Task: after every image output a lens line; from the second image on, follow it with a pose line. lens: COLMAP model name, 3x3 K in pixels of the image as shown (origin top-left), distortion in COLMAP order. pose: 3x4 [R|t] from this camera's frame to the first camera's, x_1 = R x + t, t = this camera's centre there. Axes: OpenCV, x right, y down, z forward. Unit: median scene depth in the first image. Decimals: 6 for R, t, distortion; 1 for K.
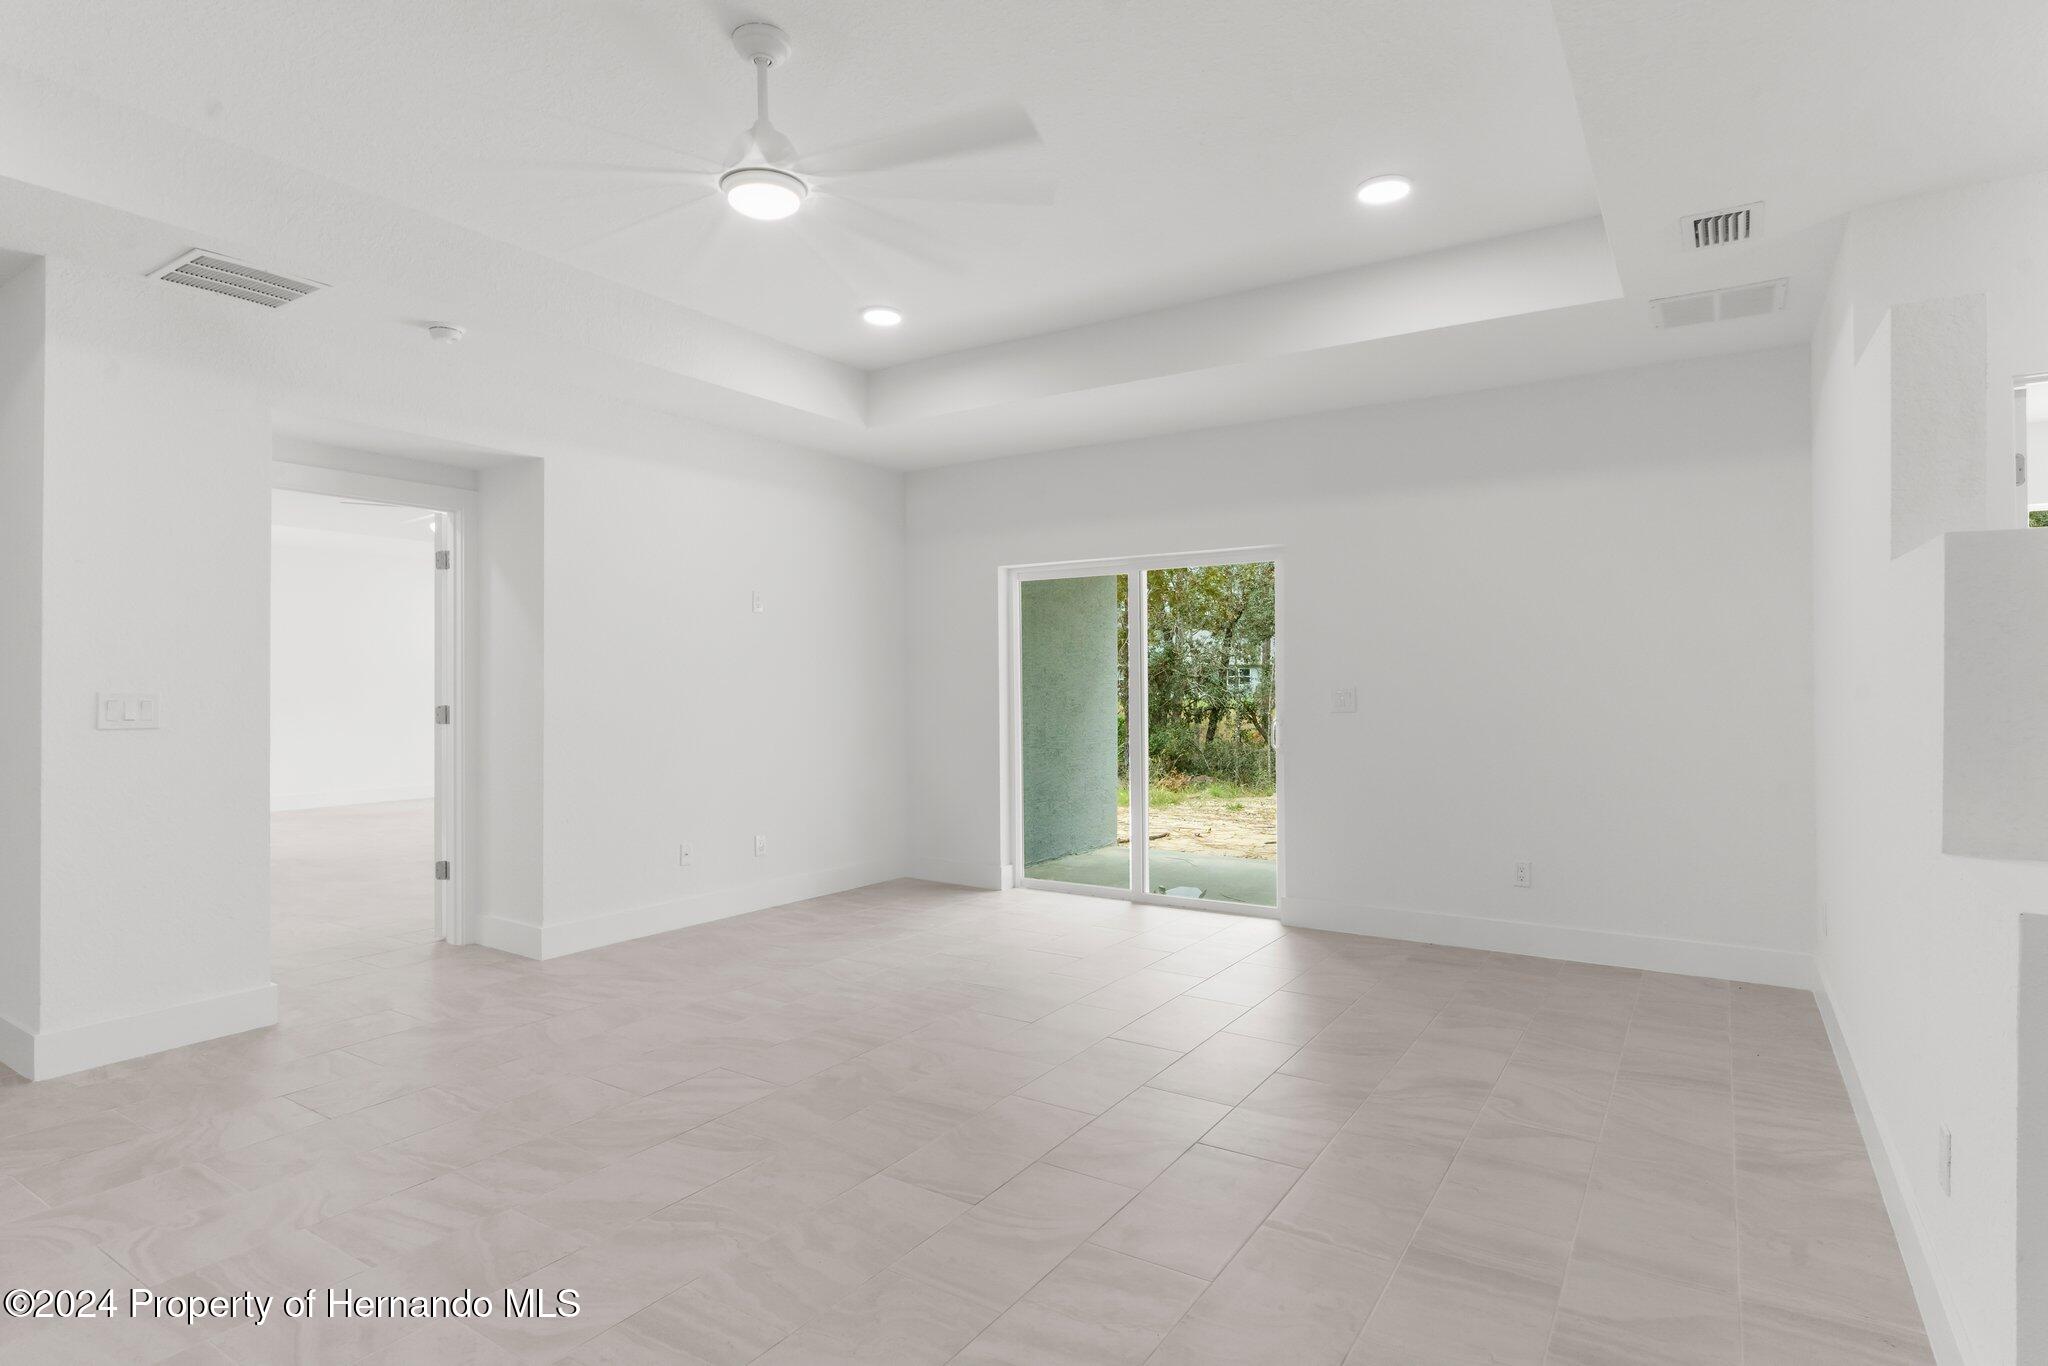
lens RADIAL K [[1058.0, 0, 1018.8], [0, 1058.0, 675.1], [0, 0, 1]] dist [-0.003879, 0.001253]
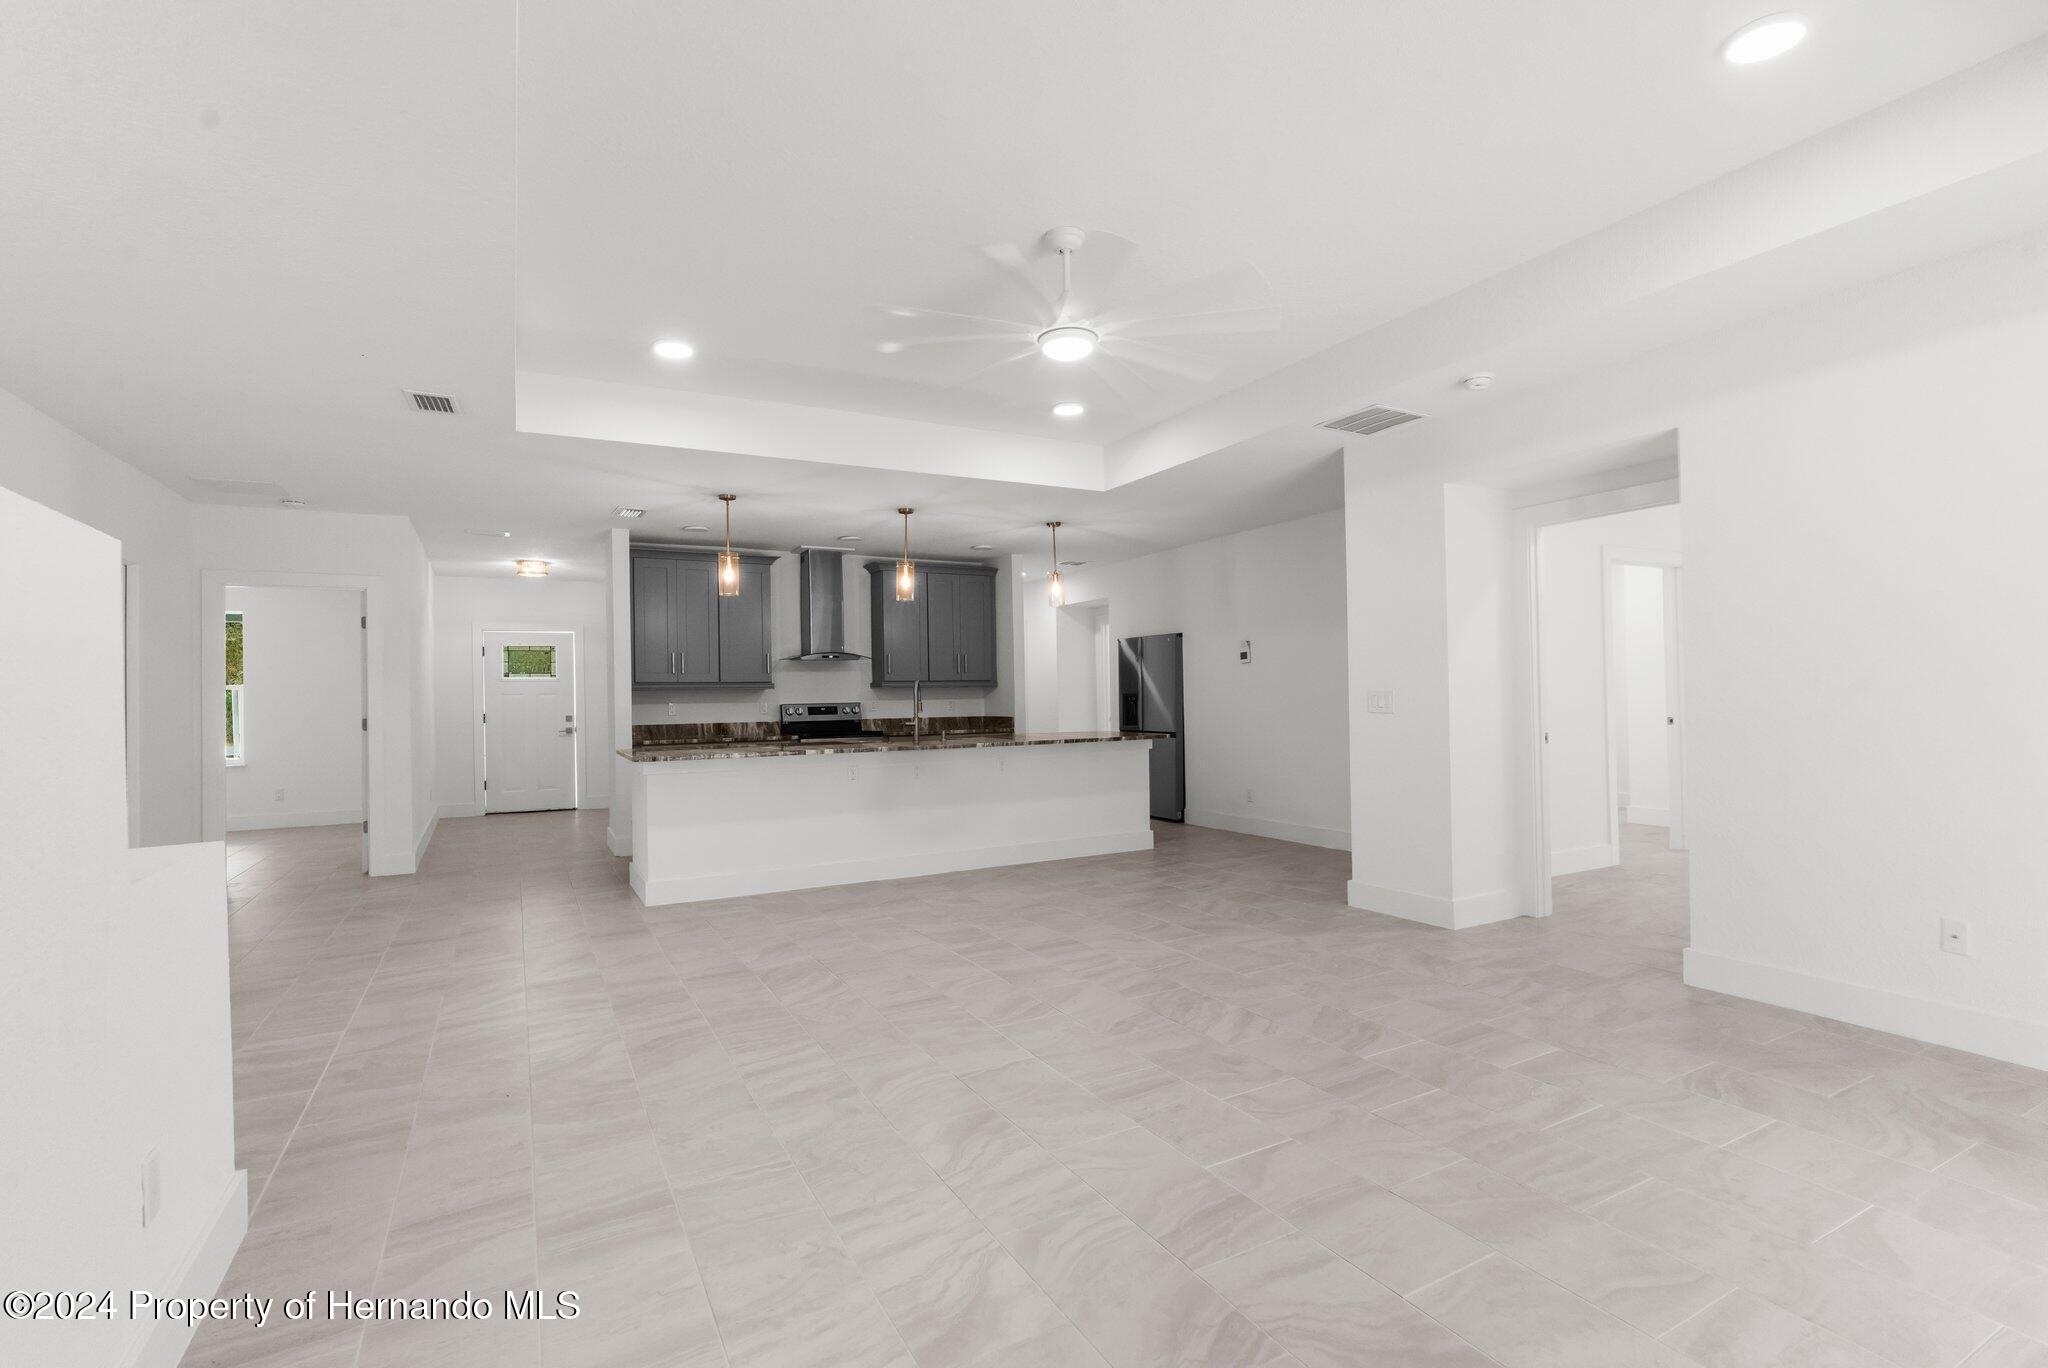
lens RADIAL K [[932.1, 0, 1011.6], [0, 932.1, 692.6], [0, 0, 1]] dist [-0.012294, 0.003537]
pose [[-0.474696, 0.005156, -0.880135, 0.377873], [0.024483, 0.999673, -0.007349, 0.009149], [0.879809, -0.025037, -0.474667, 0.641054]]
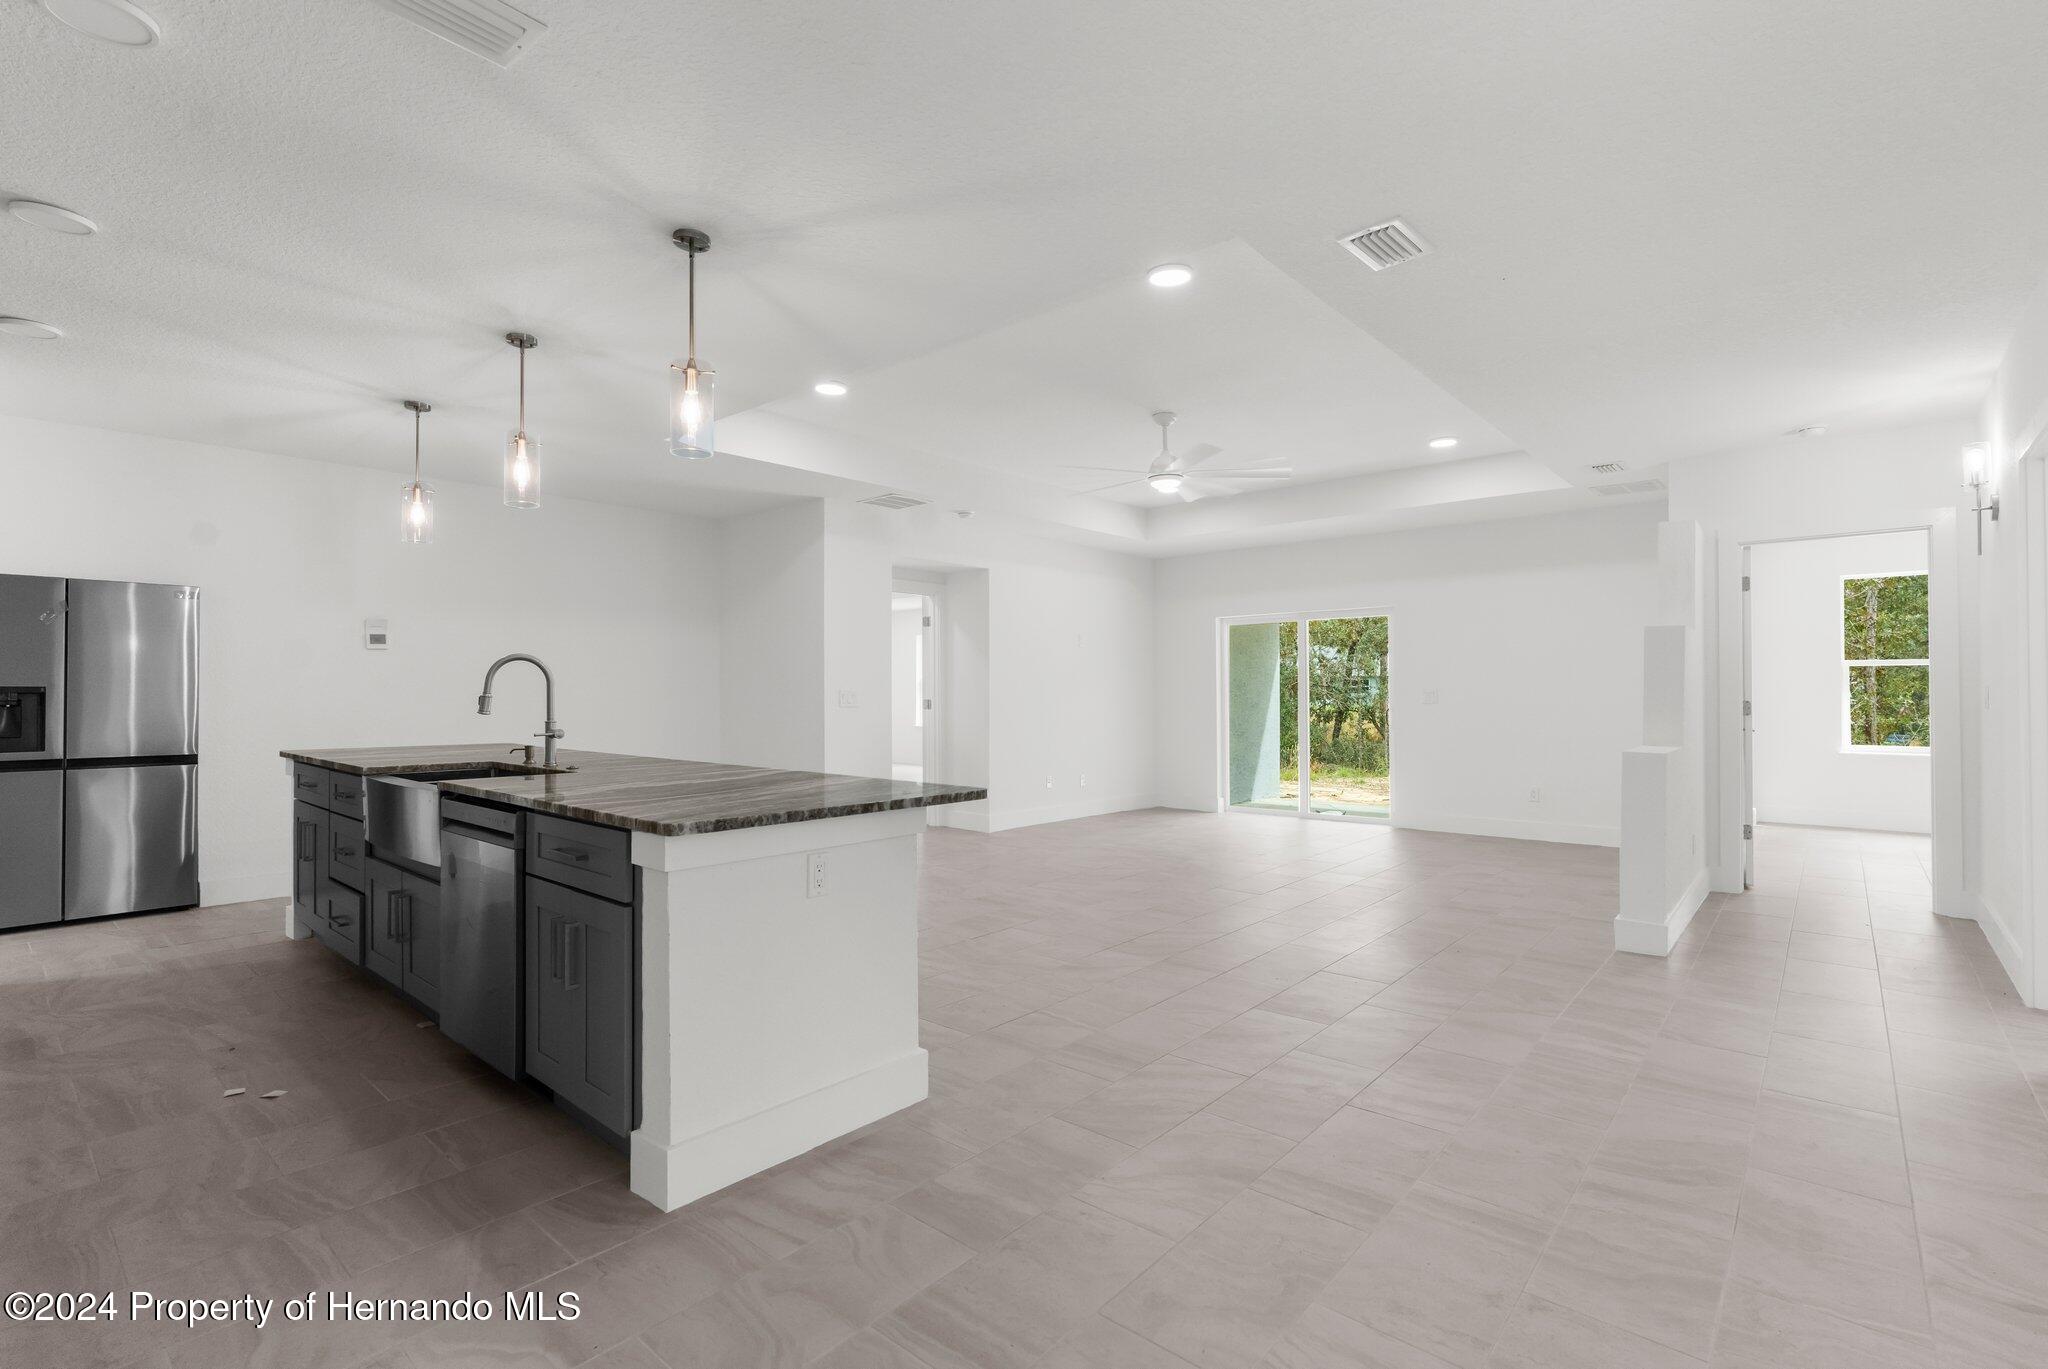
lens RADIAL K [[932.1, 0, 1039.9], [0, 932.1, 688.2], [0, 0, 1]] dist [-0.012294, 0.003537]
pose [[0.992351, -0.002158, -0.123428, -0.111964], [0.002446, 0.999995, 0.002184, 0.004646], [0.123422, -0.002469, 0.992351, -0.479562]]
